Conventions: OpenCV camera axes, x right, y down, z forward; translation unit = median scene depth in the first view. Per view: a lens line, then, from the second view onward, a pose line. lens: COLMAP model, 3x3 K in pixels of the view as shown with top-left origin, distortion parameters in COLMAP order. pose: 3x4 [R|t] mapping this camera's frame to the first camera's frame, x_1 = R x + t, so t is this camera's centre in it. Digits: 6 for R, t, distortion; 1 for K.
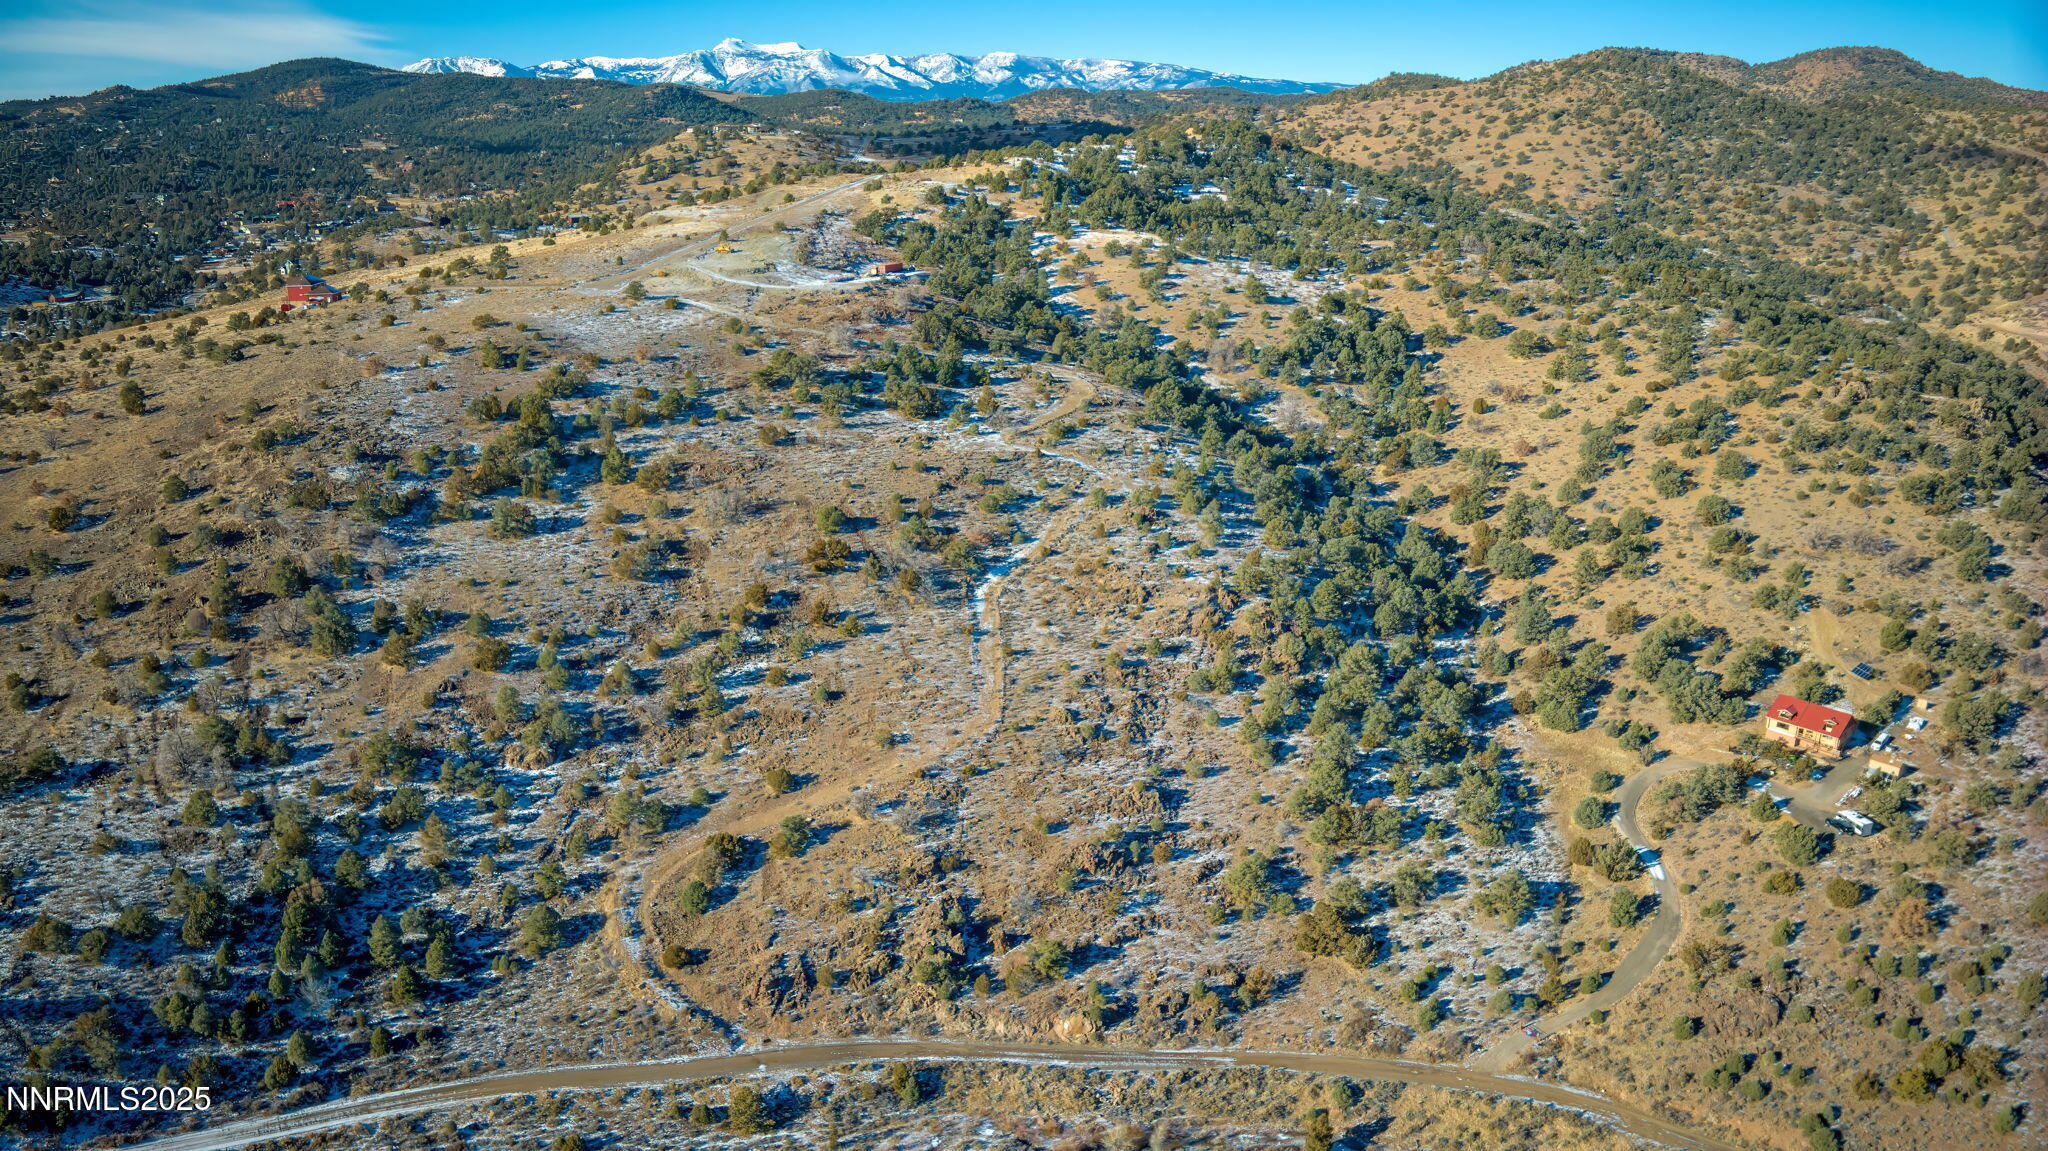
lens RADIAL K [[1442.6, 0, 1021.6], [0, 1442.6, 578.3], [0, 0, 1]] dist [-0.102962, -0.014565]
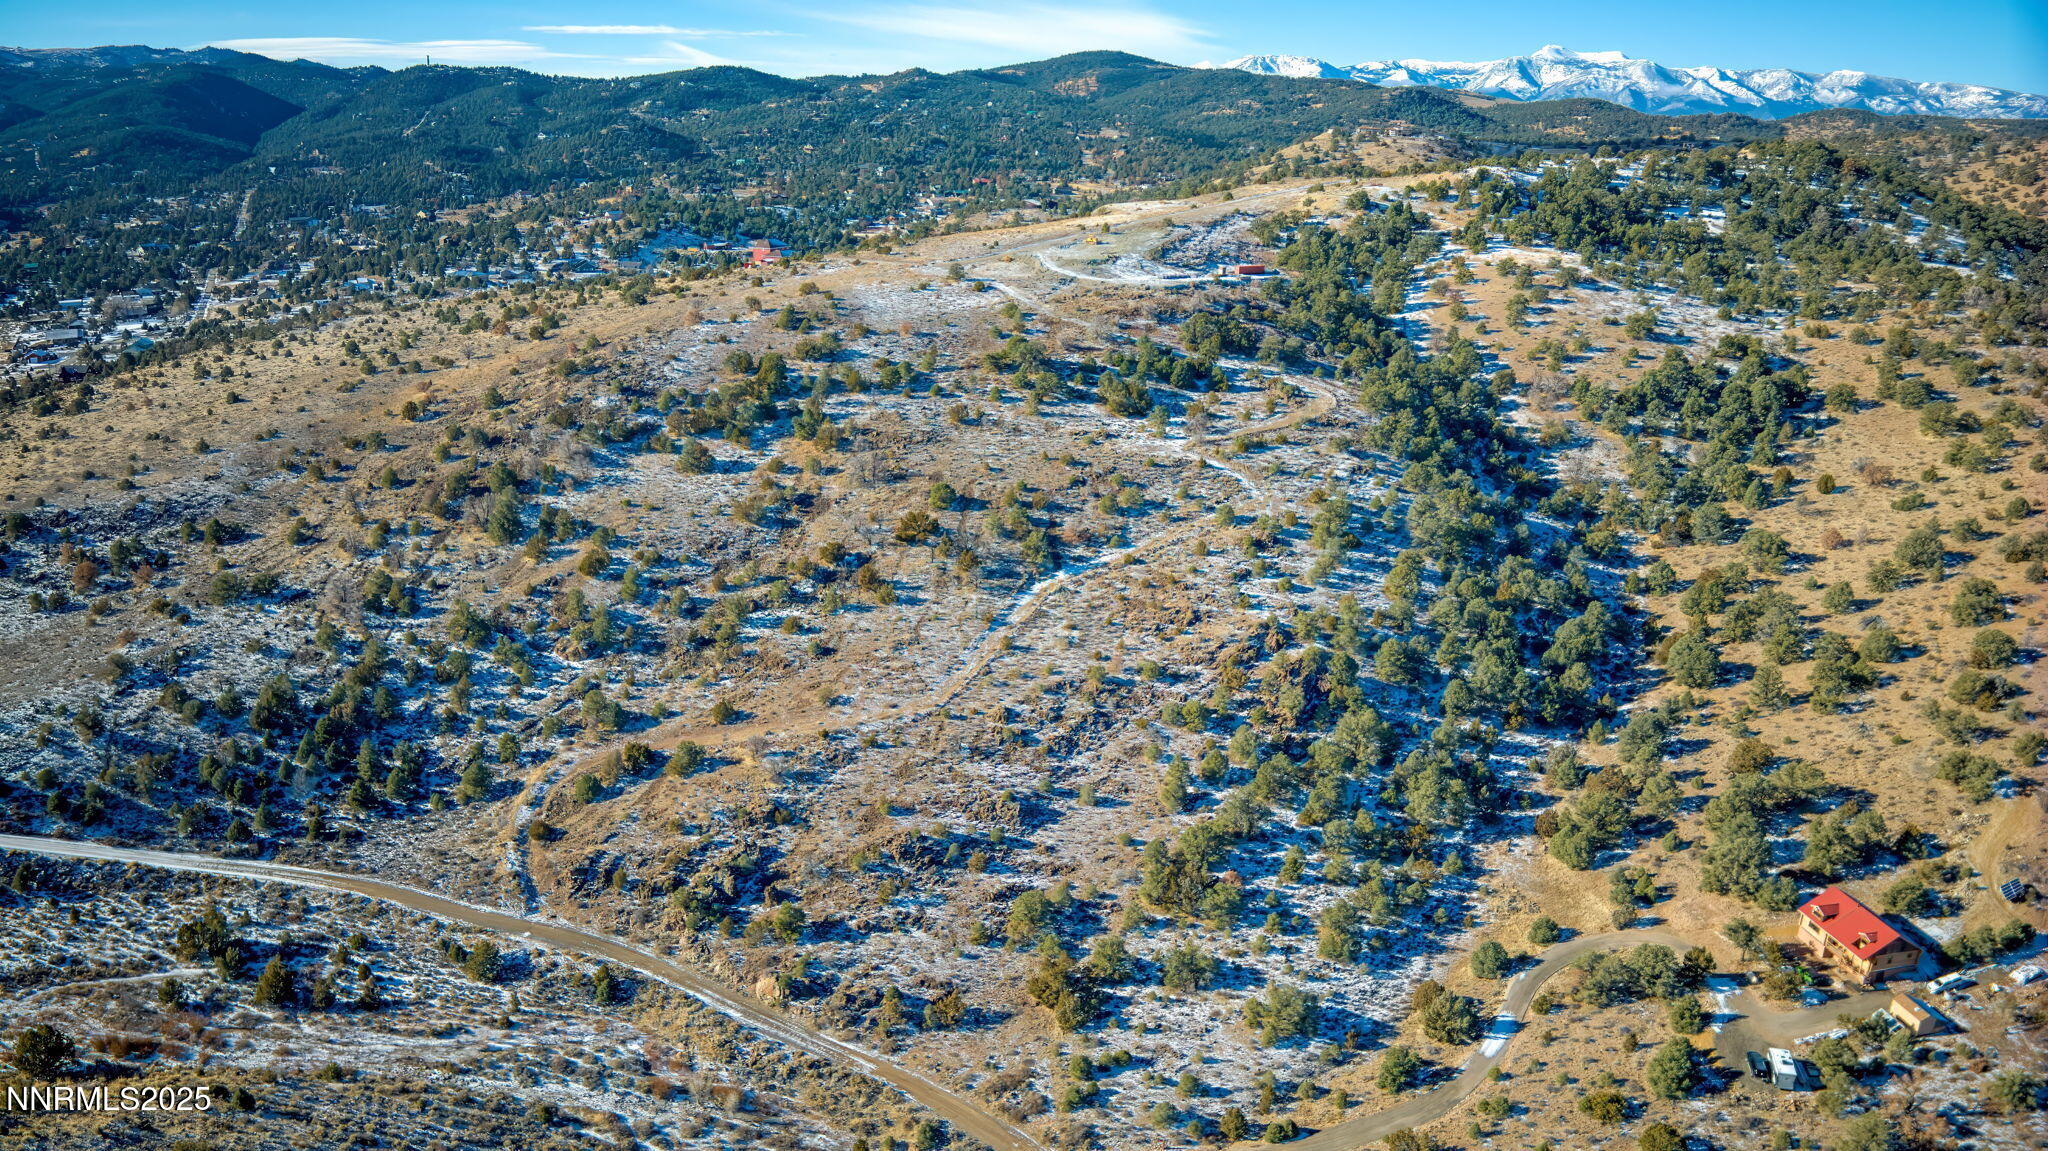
lens RADIAL K [[1442.6, 0, 1016.5], [0, 1442.6, 579.7], [0, 0, 1]] dist [-0.102962, -0.014565]
pose [[0.858334, 0.162804, -0.486578, 0.490574], [-0.163357, 0.985688, 0.041636, -0.037688], [0.486392, 0.043749, 0.872645, 0.130856]]
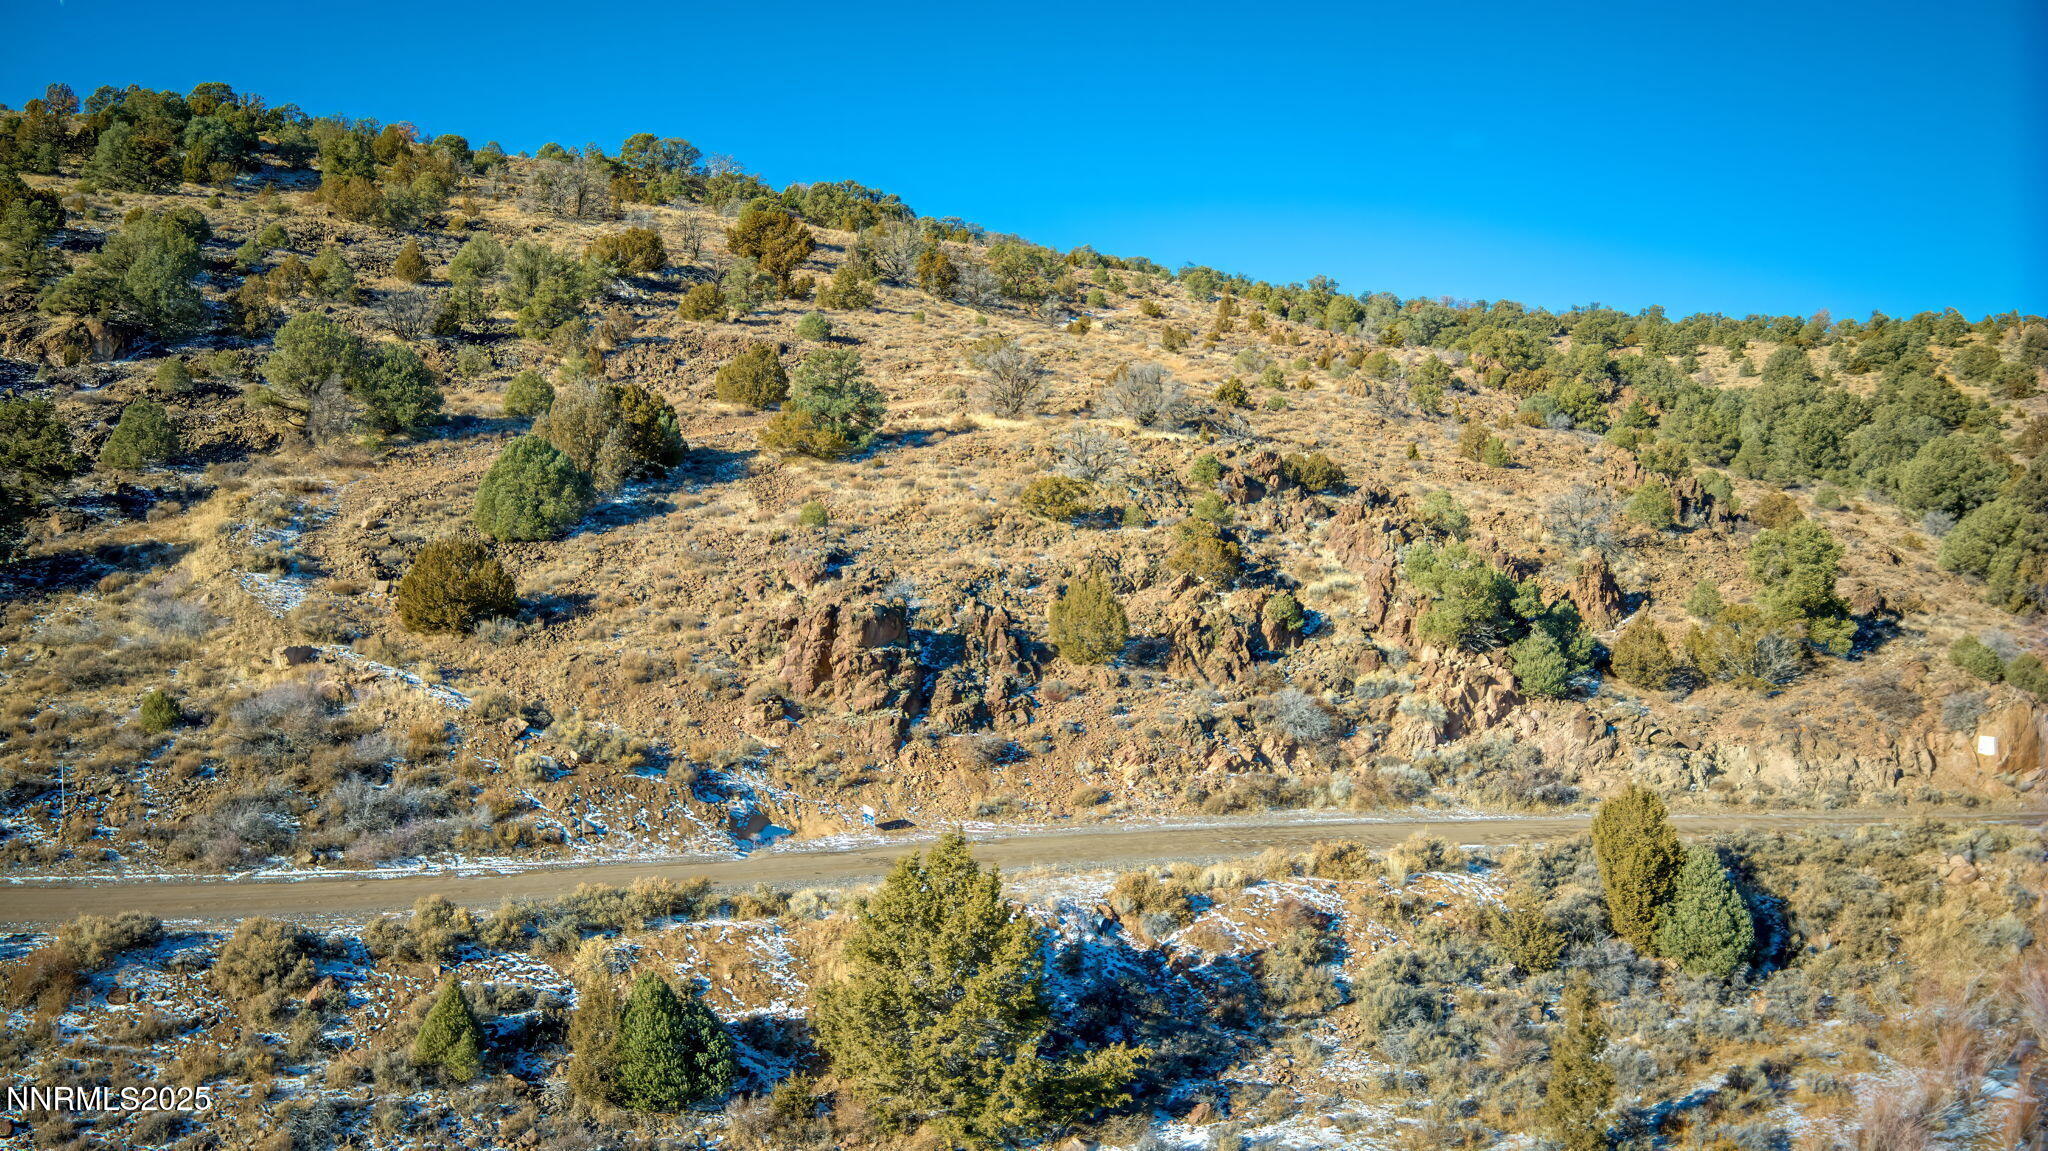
lens RADIAL K [[1442.6, 0, 1012.7], [0, 1442.6, 571.3], [0, 0, 1]] dist [-0.102962, -0.014565]
pose [[0.984271, 0.009357, 0.176418, -0.150410], [0.040982, 0.959263, -0.279526, 0.262785], [-0.171846, 0.282360, 0.943791, 0.590424]]
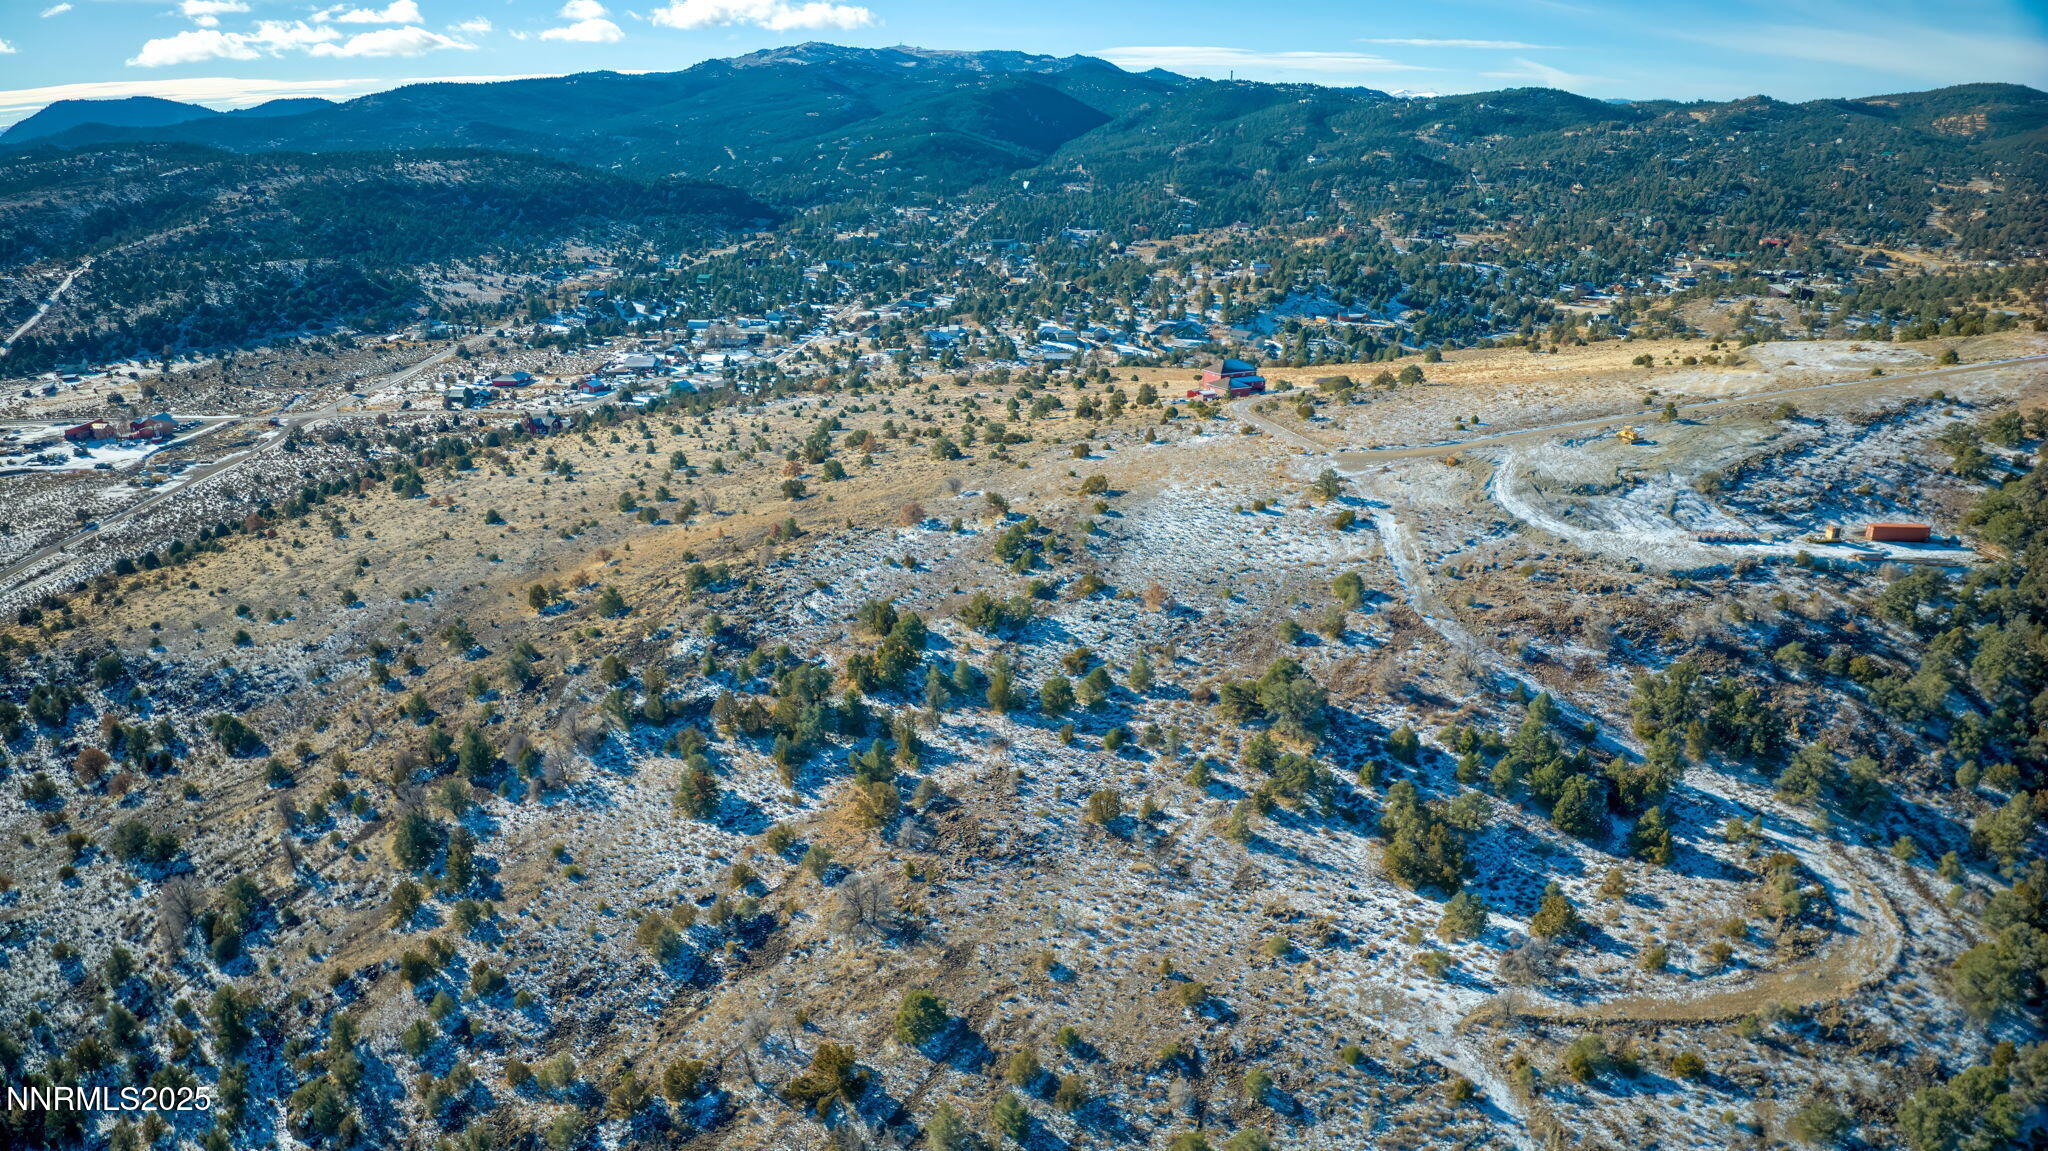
lens RADIAL K [[1442.6, 0, 1014.1], [0, 1442.6, 588.4], [0, 0, 1]] dist [-0.102962, -0.014565]
pose [[0.448088, 0.272435, -0.851467, 0.337388], [-0.272273, 0.948776, 0.160286, -0.327669], [0.851519, 0.160009, 0.499312, 0.833599]]
